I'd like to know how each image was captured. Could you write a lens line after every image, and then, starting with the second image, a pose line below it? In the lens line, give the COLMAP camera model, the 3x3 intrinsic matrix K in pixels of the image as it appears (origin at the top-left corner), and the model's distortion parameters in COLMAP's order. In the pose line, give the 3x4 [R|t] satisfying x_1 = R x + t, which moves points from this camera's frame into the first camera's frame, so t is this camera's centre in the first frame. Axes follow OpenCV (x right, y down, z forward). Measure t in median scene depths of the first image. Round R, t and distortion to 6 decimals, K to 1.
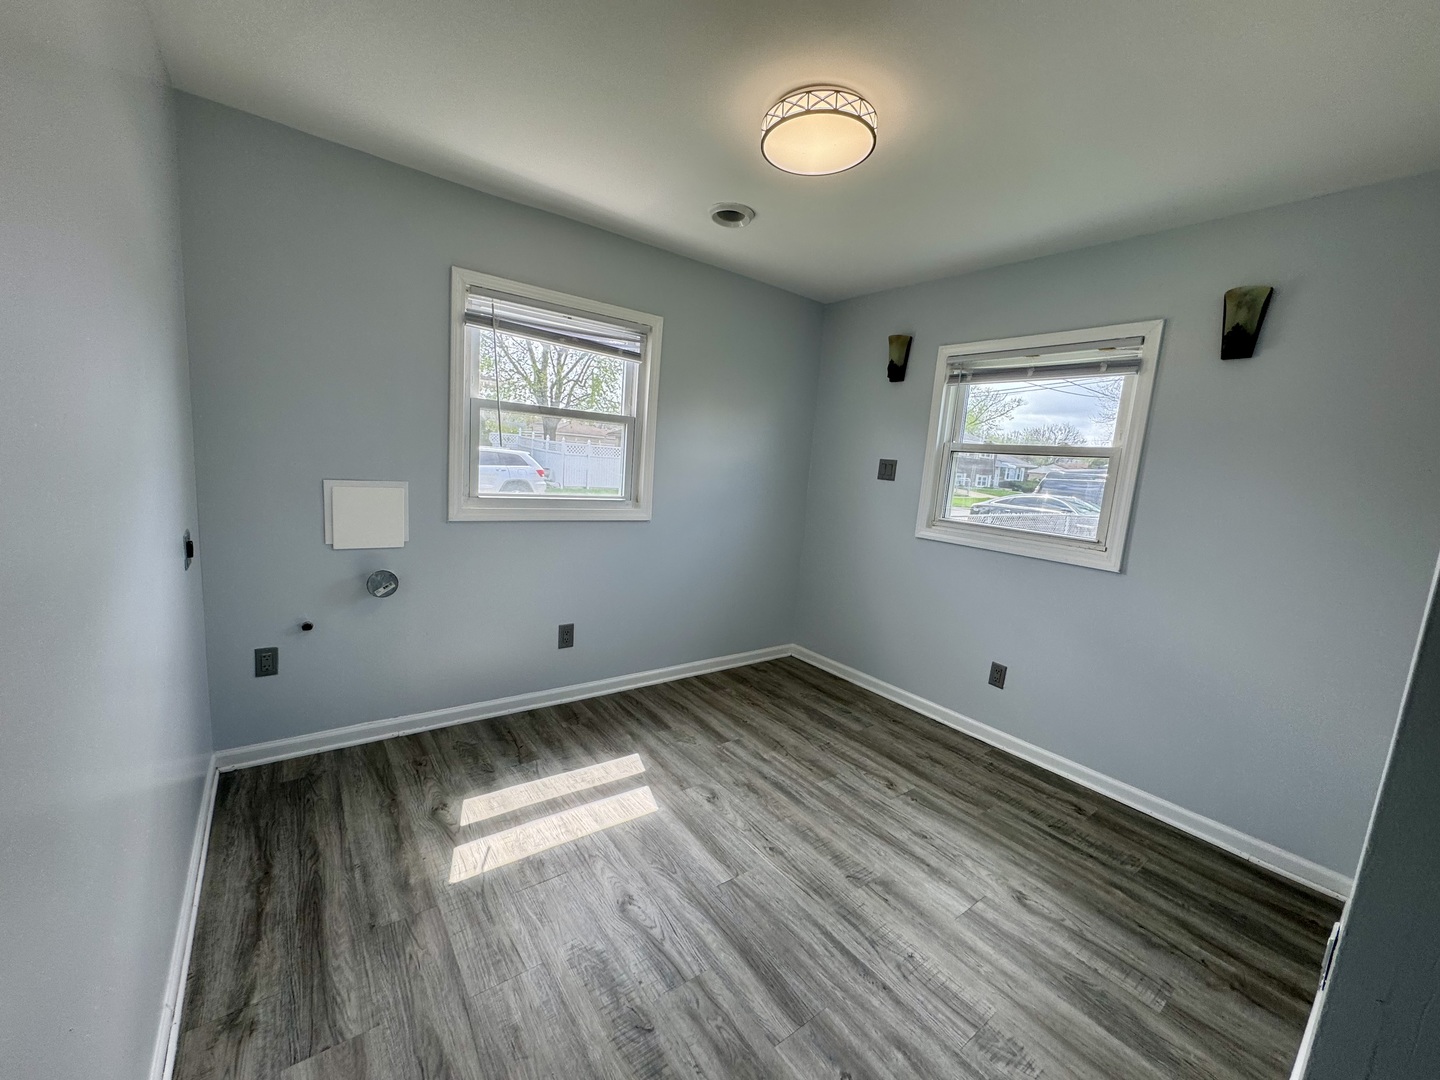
lens RADIAL K [[574.0, 0, 720.0], [0, 574.0, 540.0], [0, 0, 1]] dist [-0.001304, -0.000187]
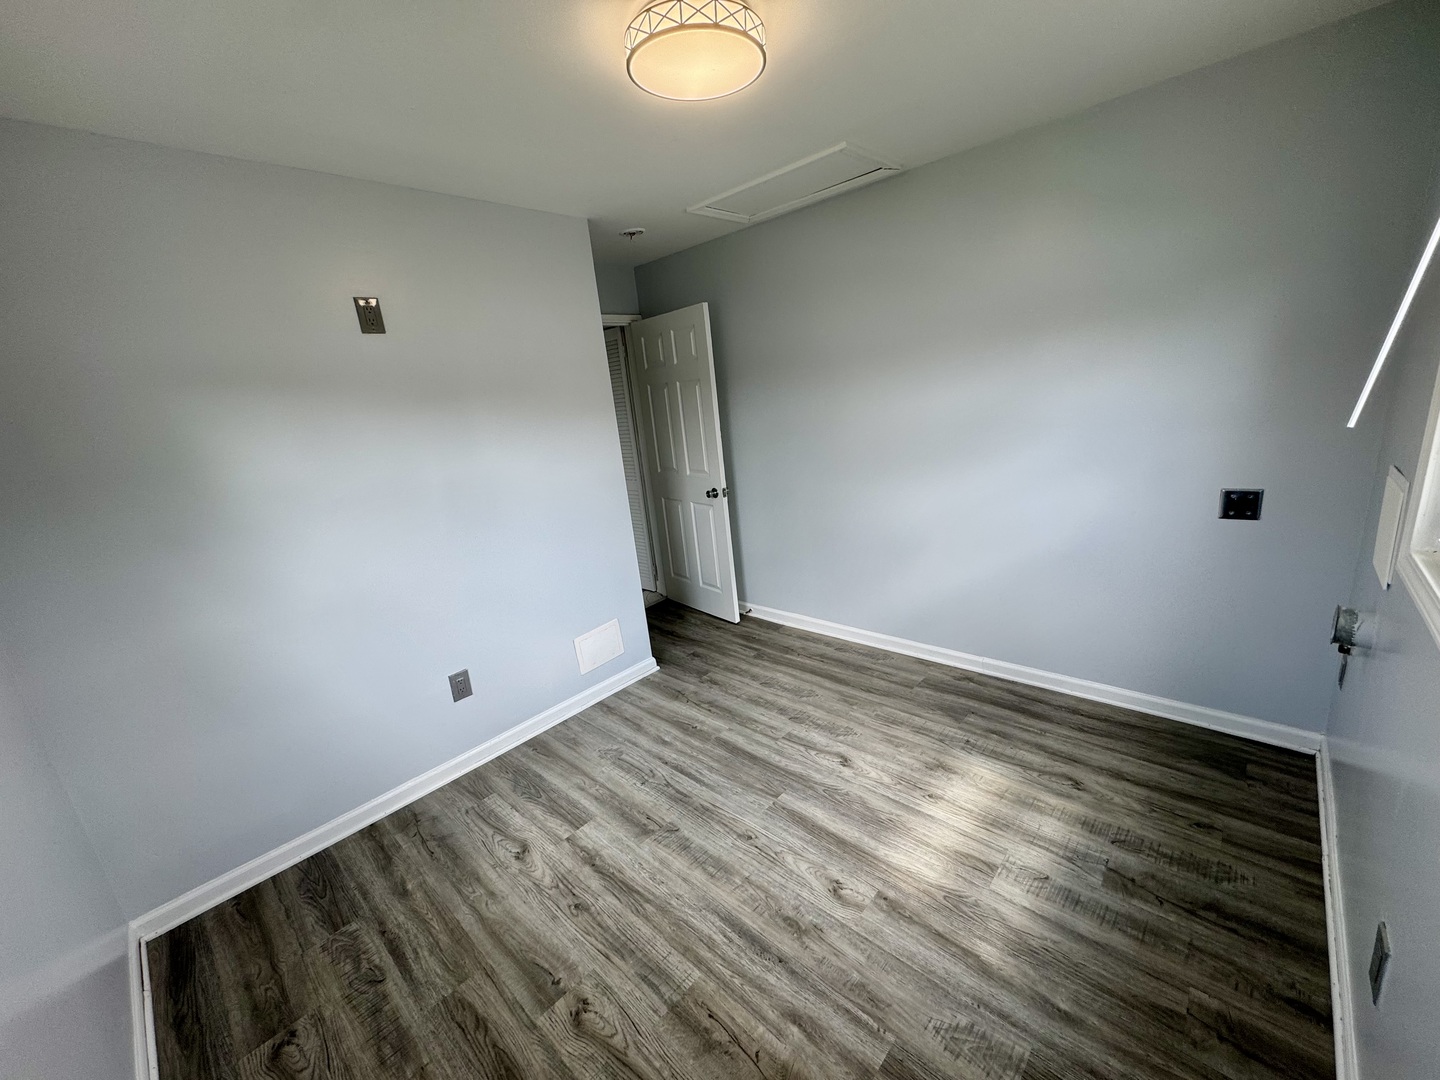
lens RADIAL K [[574.0, 0, 720.0], [0, 574.0, 540.0], [0, 0, 1]] dist [-0.001304, -0.000187]
pose [[-0.985417, 0.063841, -0.157729, 0.271982], [0.000365, 0.927741, 0.373224, -0.322726], [0.170159, 0.367724, -0.914235, 1.757469]]
